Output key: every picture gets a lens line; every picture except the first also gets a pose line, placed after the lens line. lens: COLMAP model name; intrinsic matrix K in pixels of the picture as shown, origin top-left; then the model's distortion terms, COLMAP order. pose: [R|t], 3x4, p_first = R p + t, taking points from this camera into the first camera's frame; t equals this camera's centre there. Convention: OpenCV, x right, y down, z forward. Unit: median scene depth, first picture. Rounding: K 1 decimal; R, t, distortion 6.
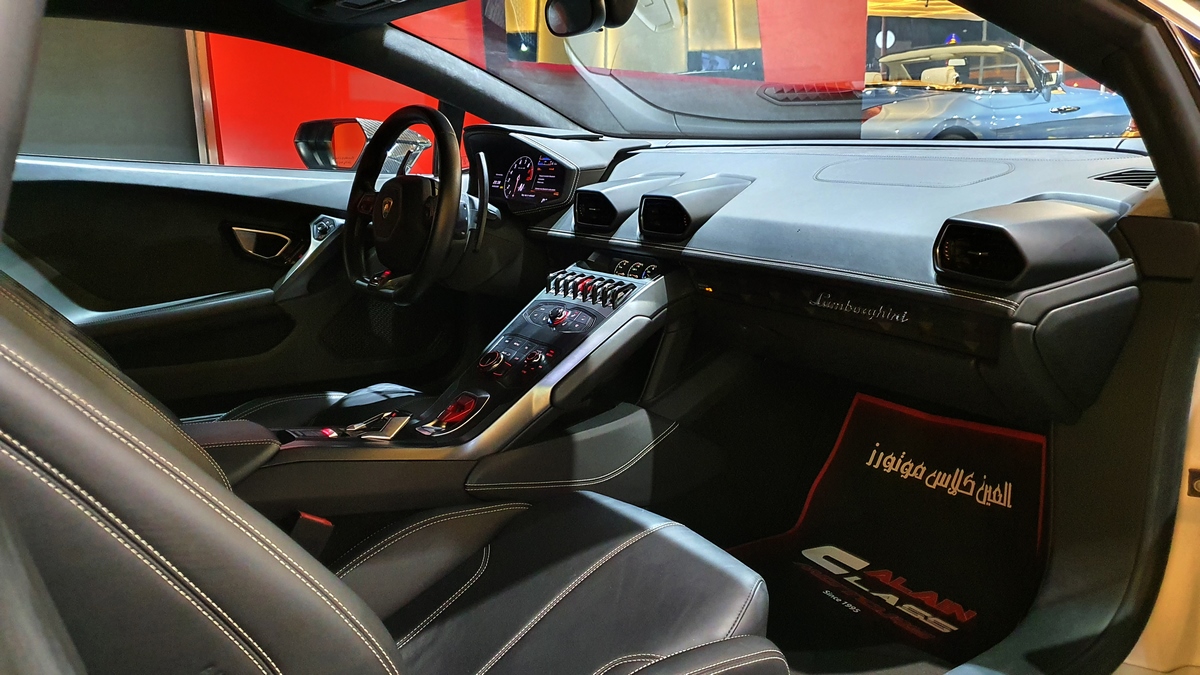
lens RADIAL K [[936.5, 0, 593.8], [0, 936.5, 321.2], [0, 0, 1]] dist [0.163204, -0.290400]
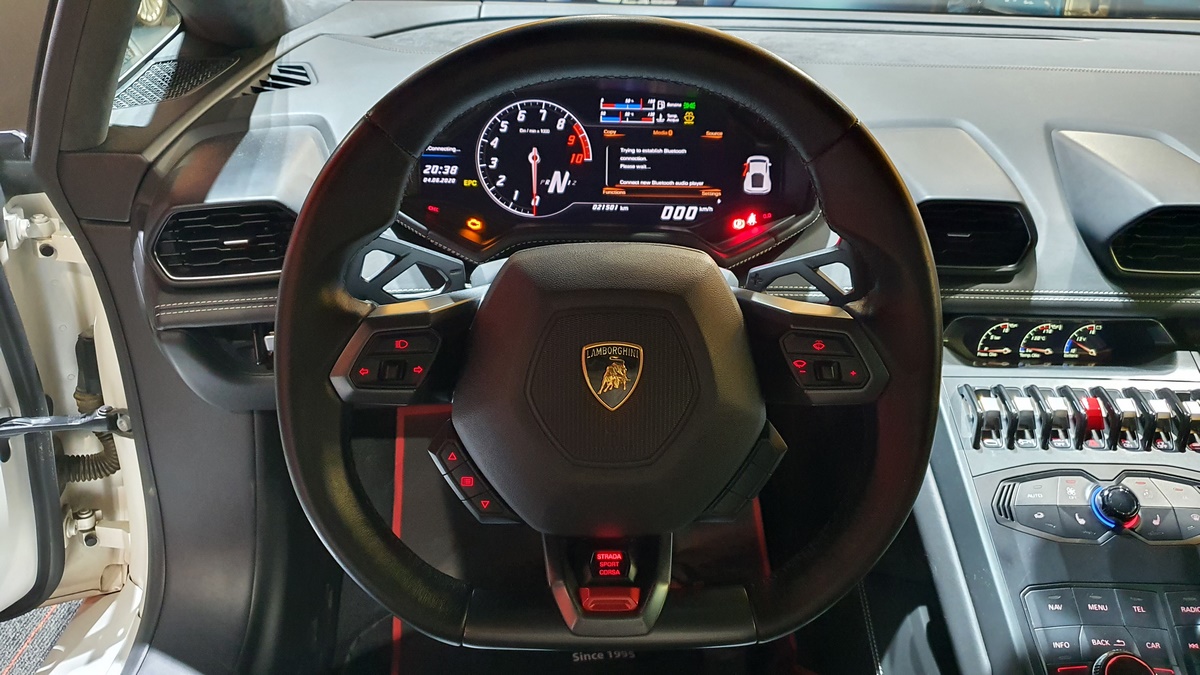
lens RADIAL K [[932.5, 0, 600.0], [0, 932.5, 337.5], [0, 0, 1]] dist [0.036286, -0.003365]
pose [[0.593679, -0.309446, 0.742825, -0.474145], [0.128228, 0.947689, 0.292306, -0.234115], [-0.794420, -0.078285, 0.602302, 0.878811]]
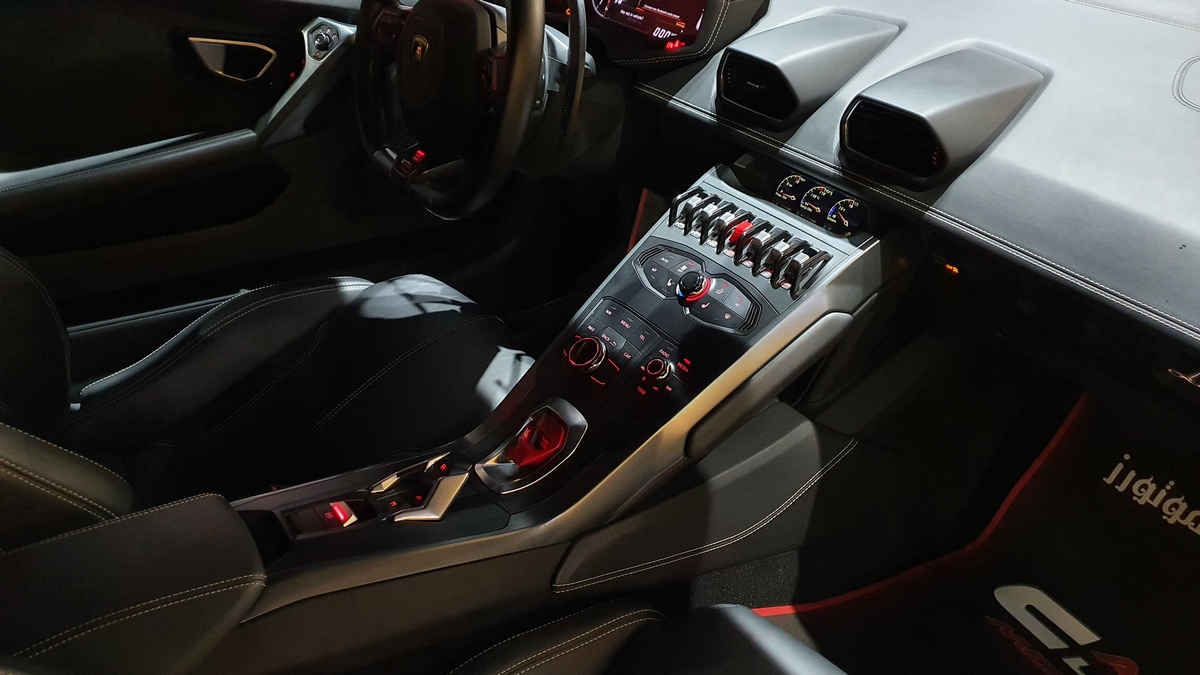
lens RADIAL K [[932.5, 0, 600.0], [0, 932.5, 337.5], [0, 0, 1]] dist [0.036286, -0.003365]
pose [[0.998452, 0.055419, -0.004806, -0.090507], [-0.050314, 0.936556, 0.346887, -0.175410], [0.023725, -0.346108, 0.937895, 0.377207]]
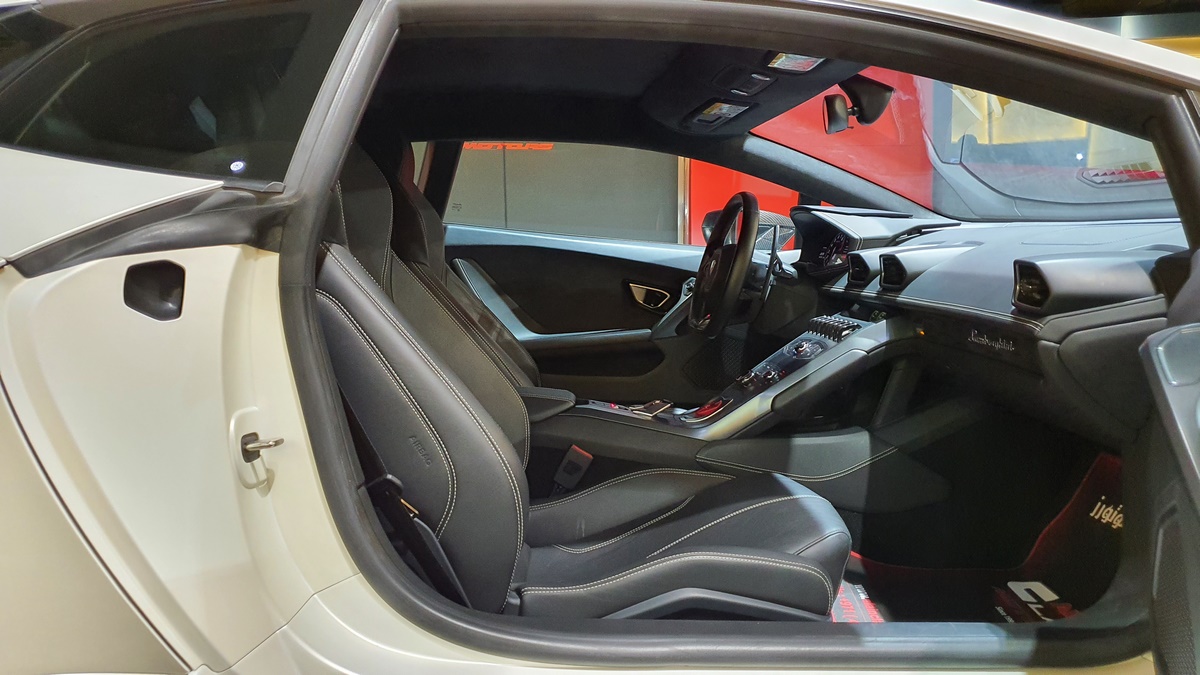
lens RADIAL K [[932.5, 0, 600.0], [0, 932.5, 337.5], [0, 0, 1]] dist [0.036286, -0.003365]
pose [[0.845075, 0.065320, -0.530642, 0.375324], [-0.117107, 0.991022, -0.064508, 0.087933], [0.521665, 0.116656, 0.845138, -0.195108]]
